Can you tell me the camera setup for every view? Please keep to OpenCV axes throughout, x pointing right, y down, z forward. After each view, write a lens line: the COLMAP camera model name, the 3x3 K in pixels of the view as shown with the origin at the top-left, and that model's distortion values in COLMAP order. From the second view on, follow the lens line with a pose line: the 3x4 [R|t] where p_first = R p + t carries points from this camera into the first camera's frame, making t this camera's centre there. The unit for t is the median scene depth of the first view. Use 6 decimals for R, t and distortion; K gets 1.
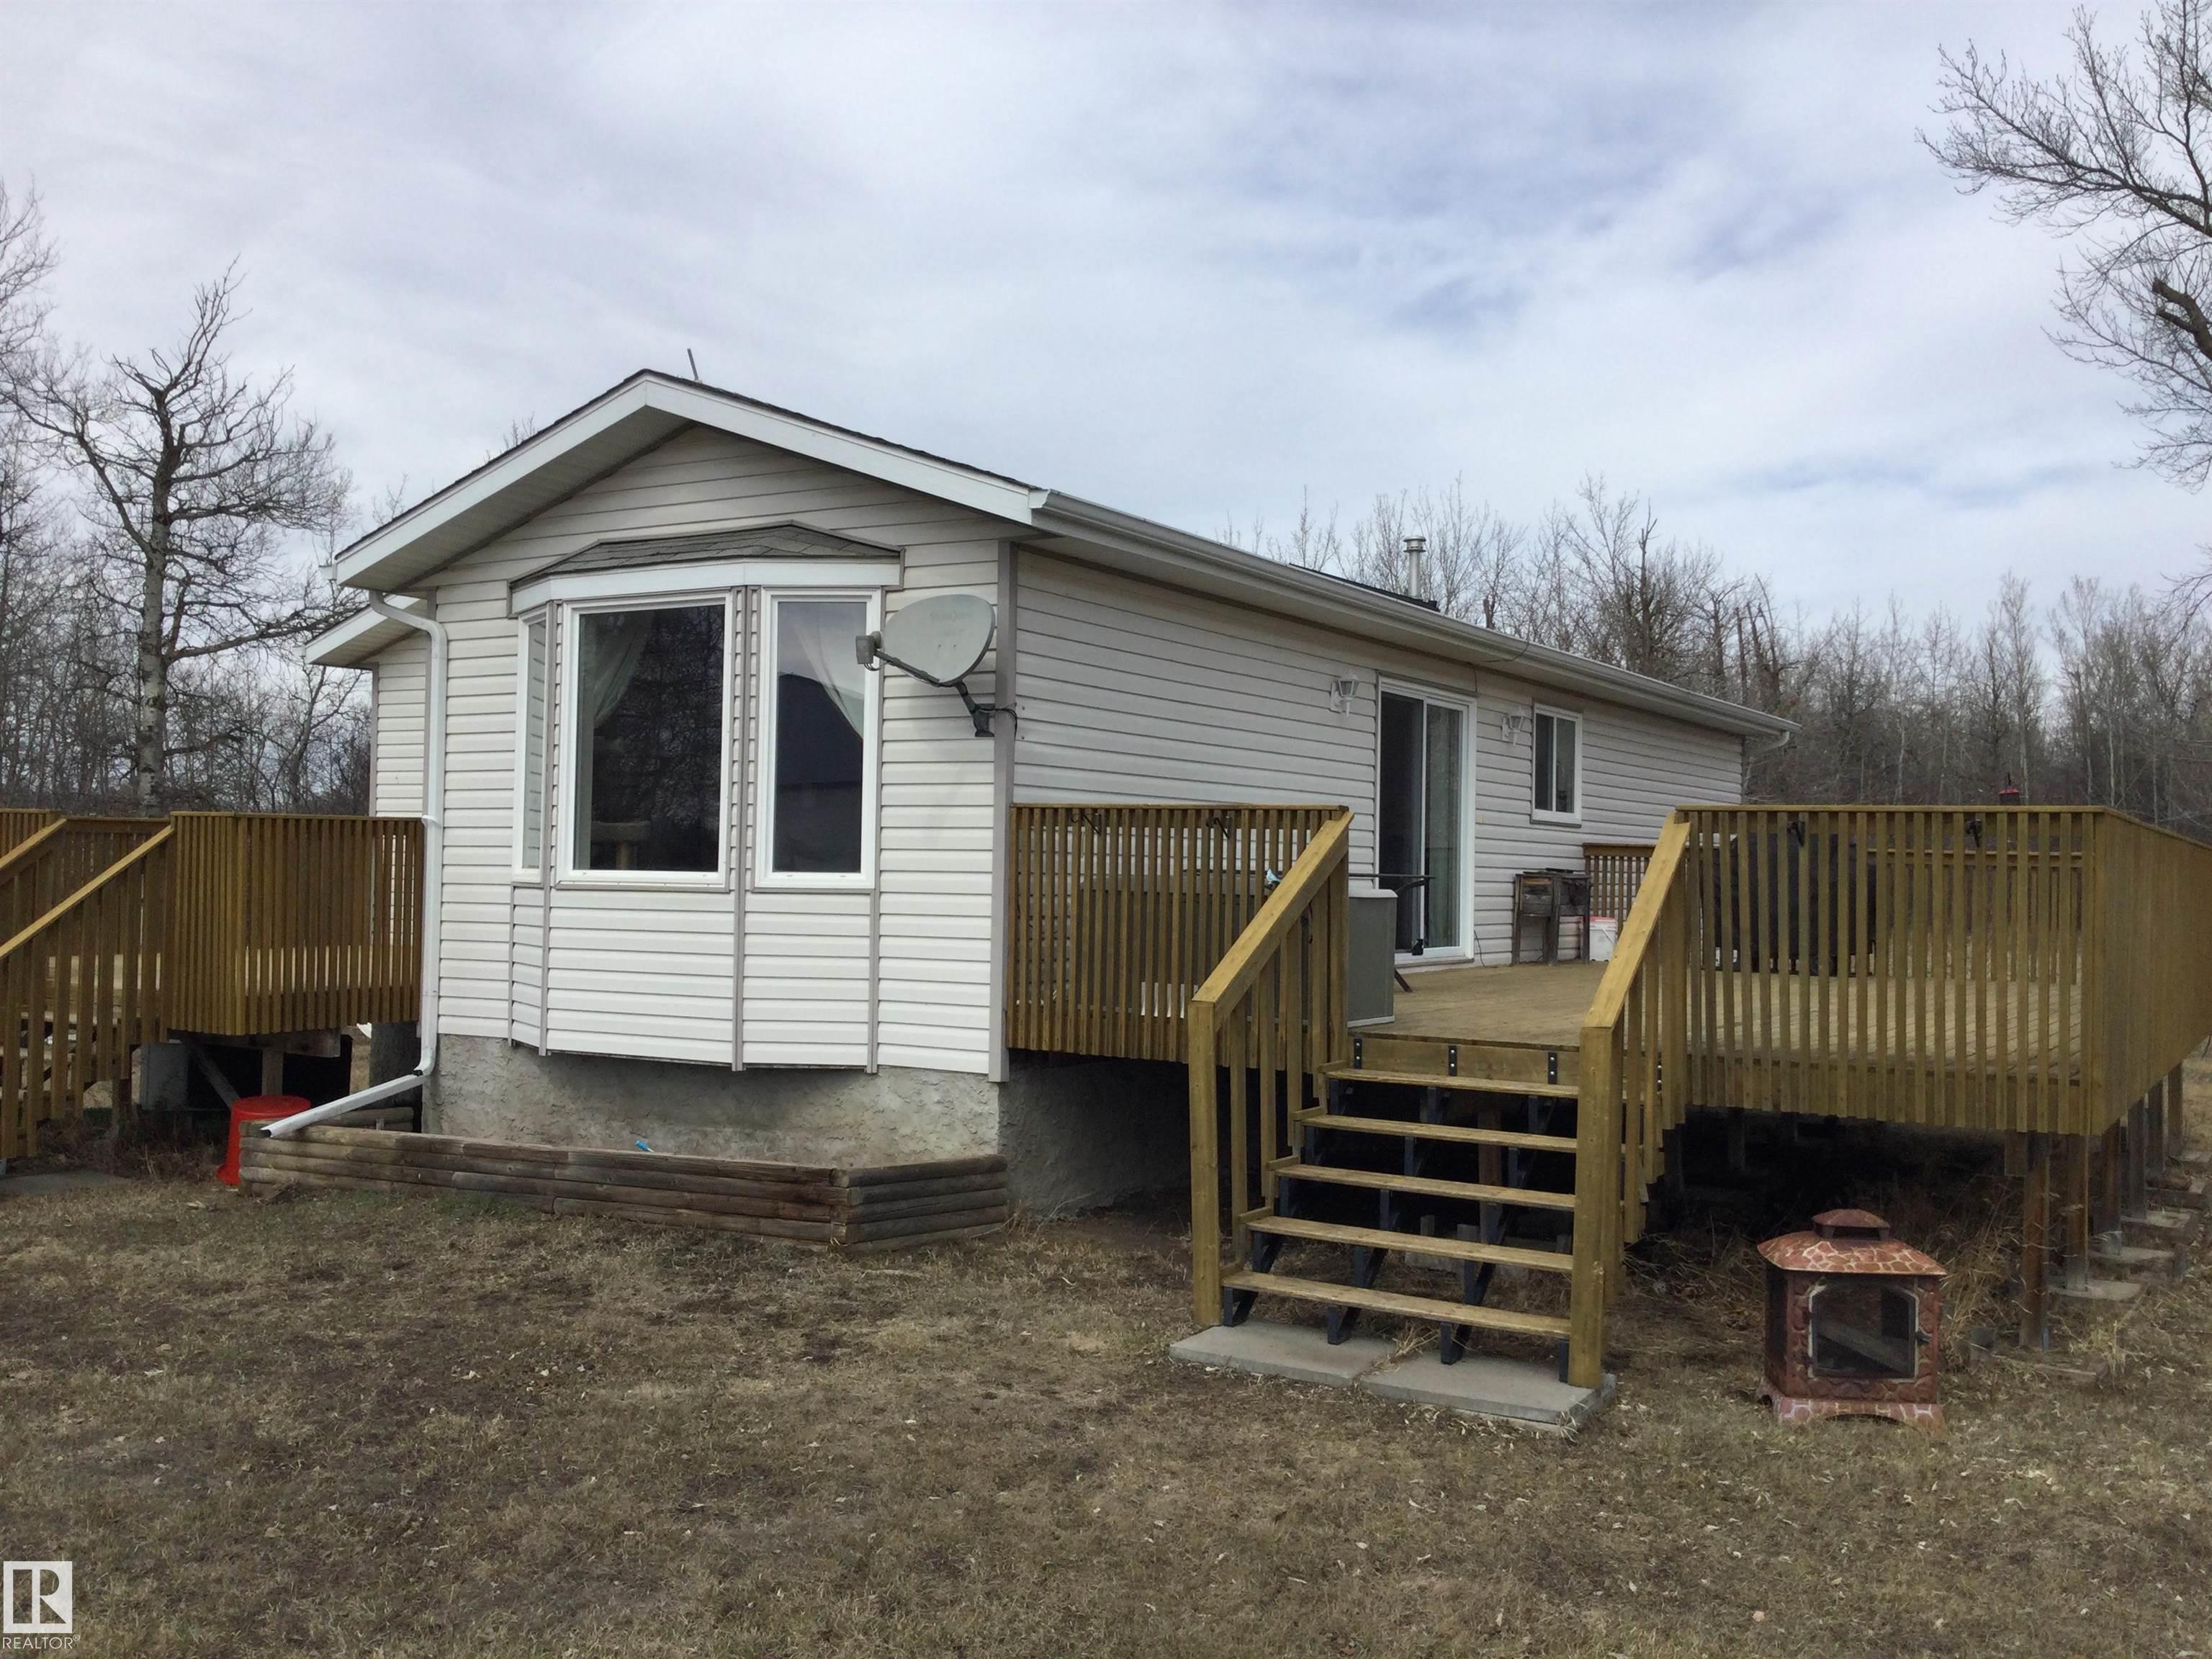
lens RADIAL K [[1998.2, 0, 1097.9], [0, 1998.2, 842.9], [0, 0, 1]] dist [0.100398, -0.207483]
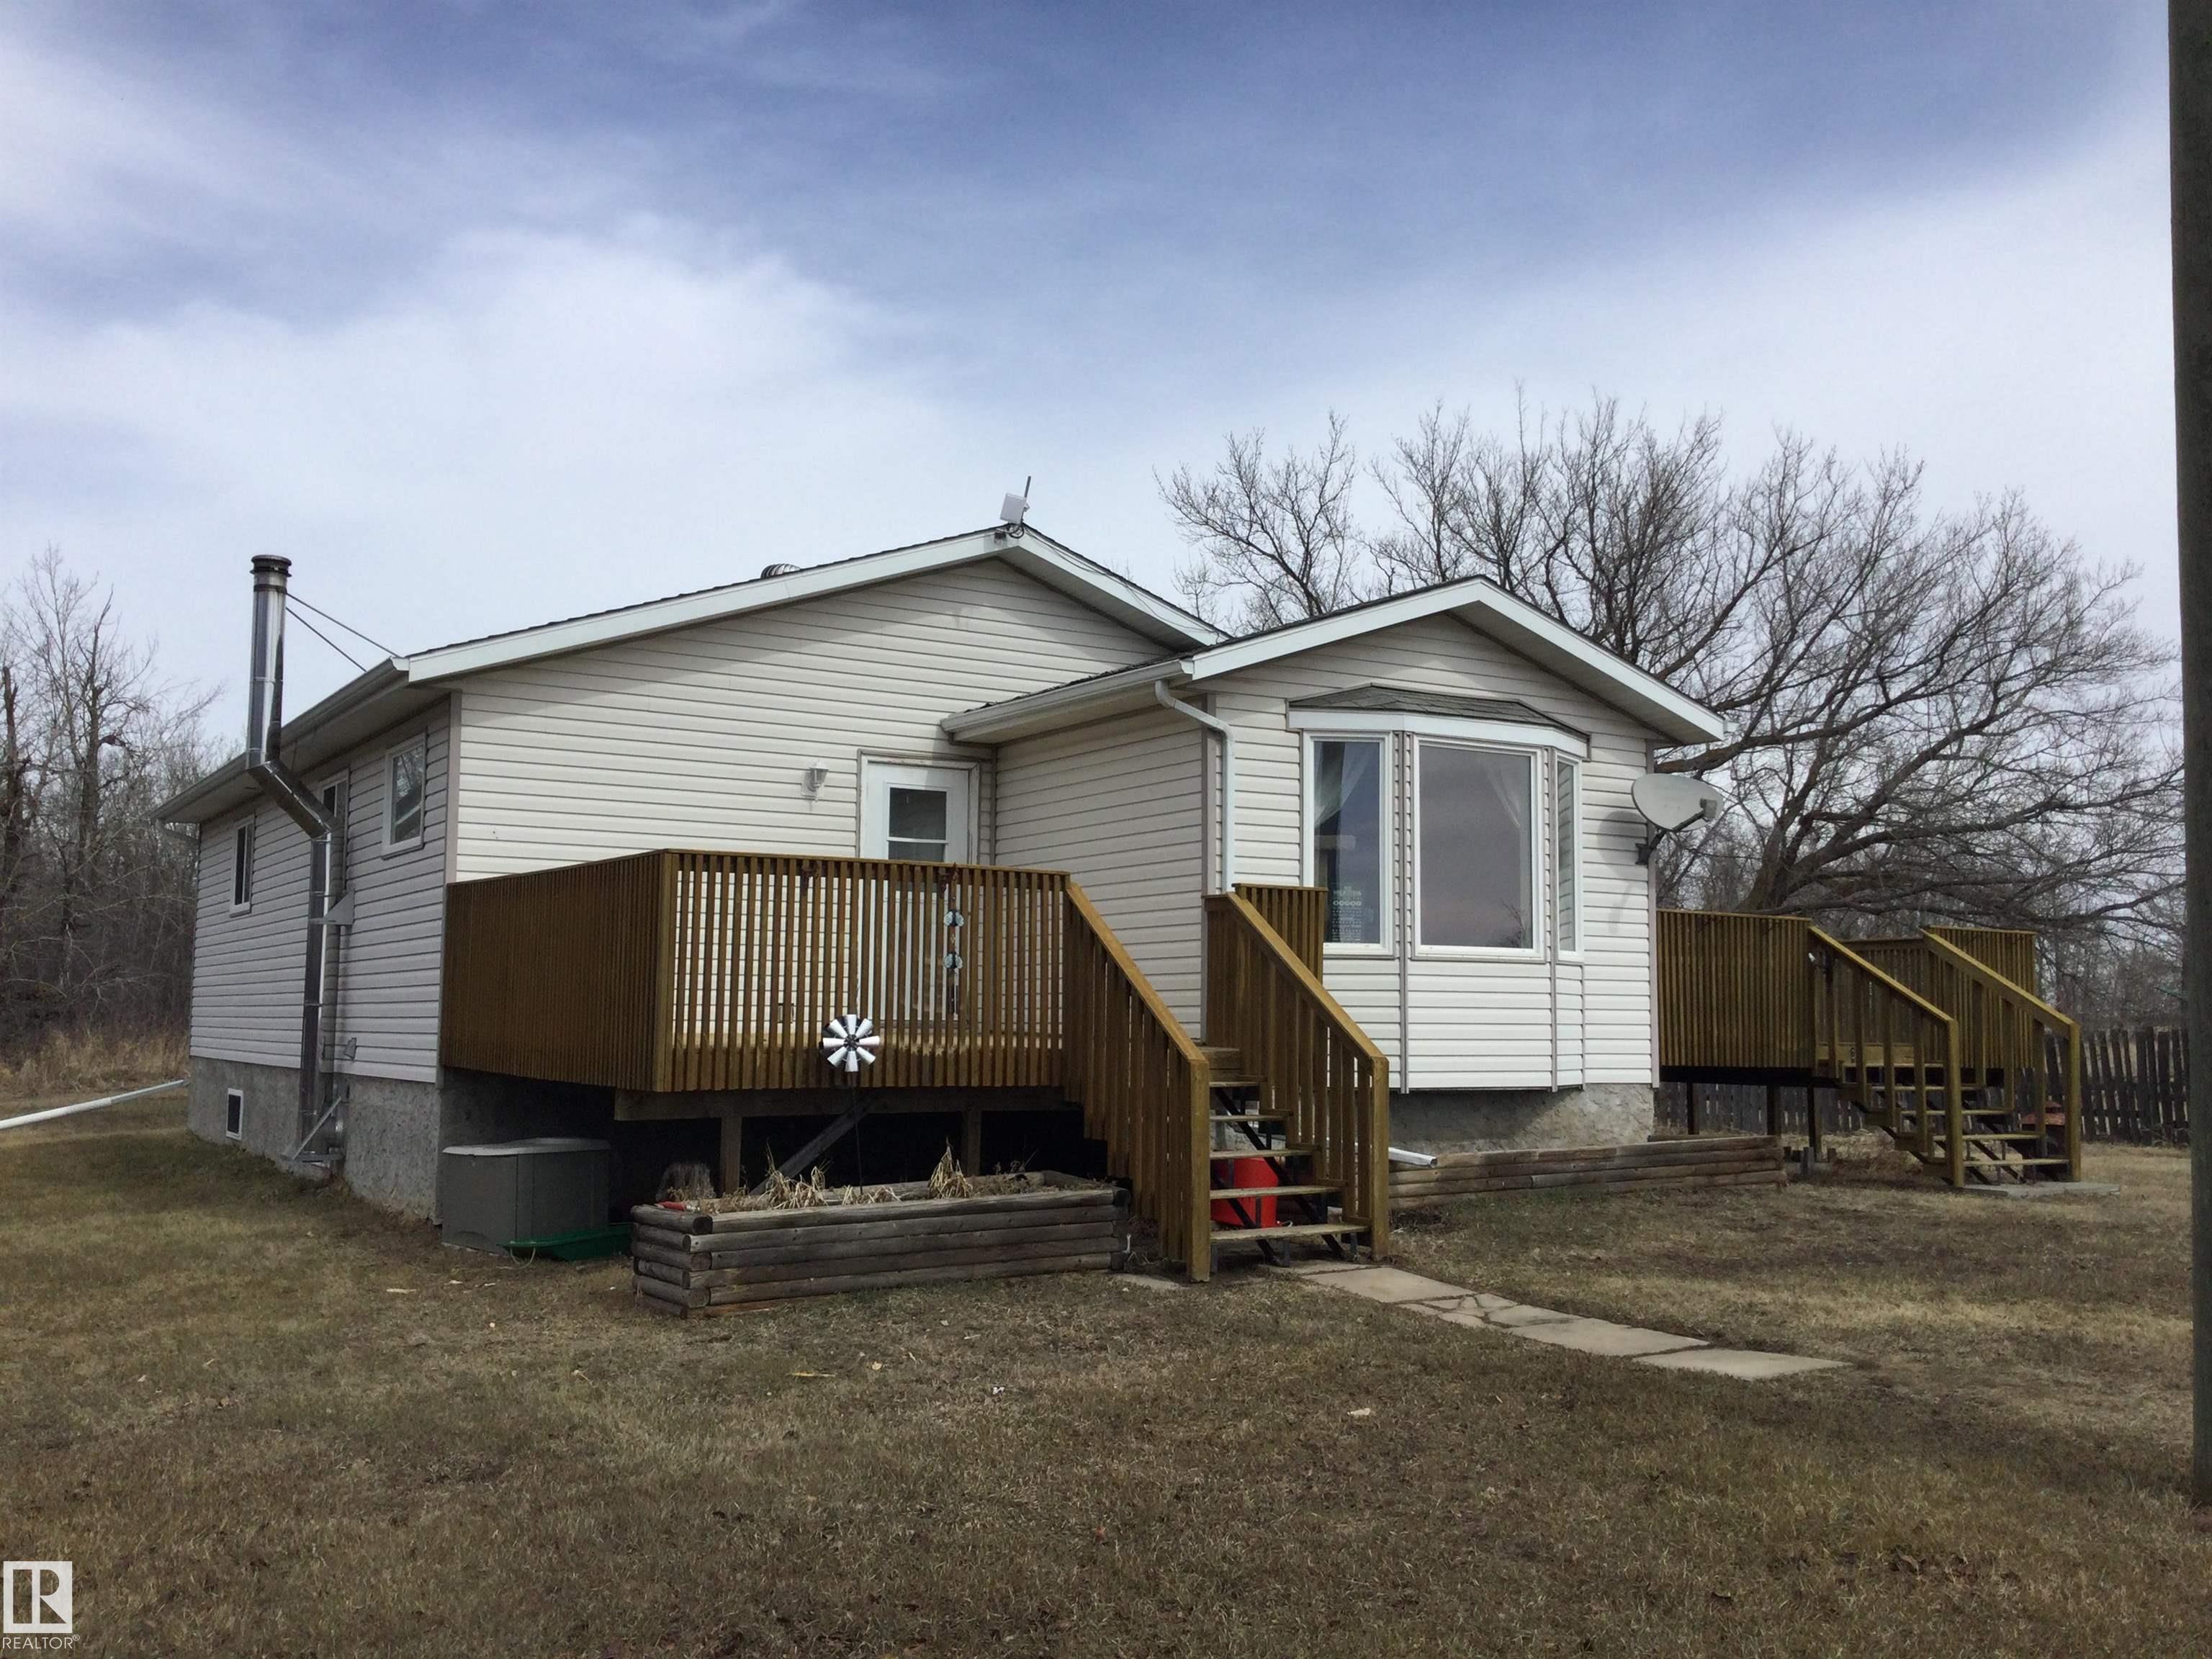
lens RADIAL K [[1998.2, 0, 1094.5], [0, 1998.2, 817.7], [0, 0, 1]] dist [0.100398, -0.207483]
pose [[0.458609, 0.077513, 0.885251, -1.581898], [-0.015946, 0.996746, -0.079014, 0.039400], [-0.888495, 0.022121, 0.458353, 0.640248]]
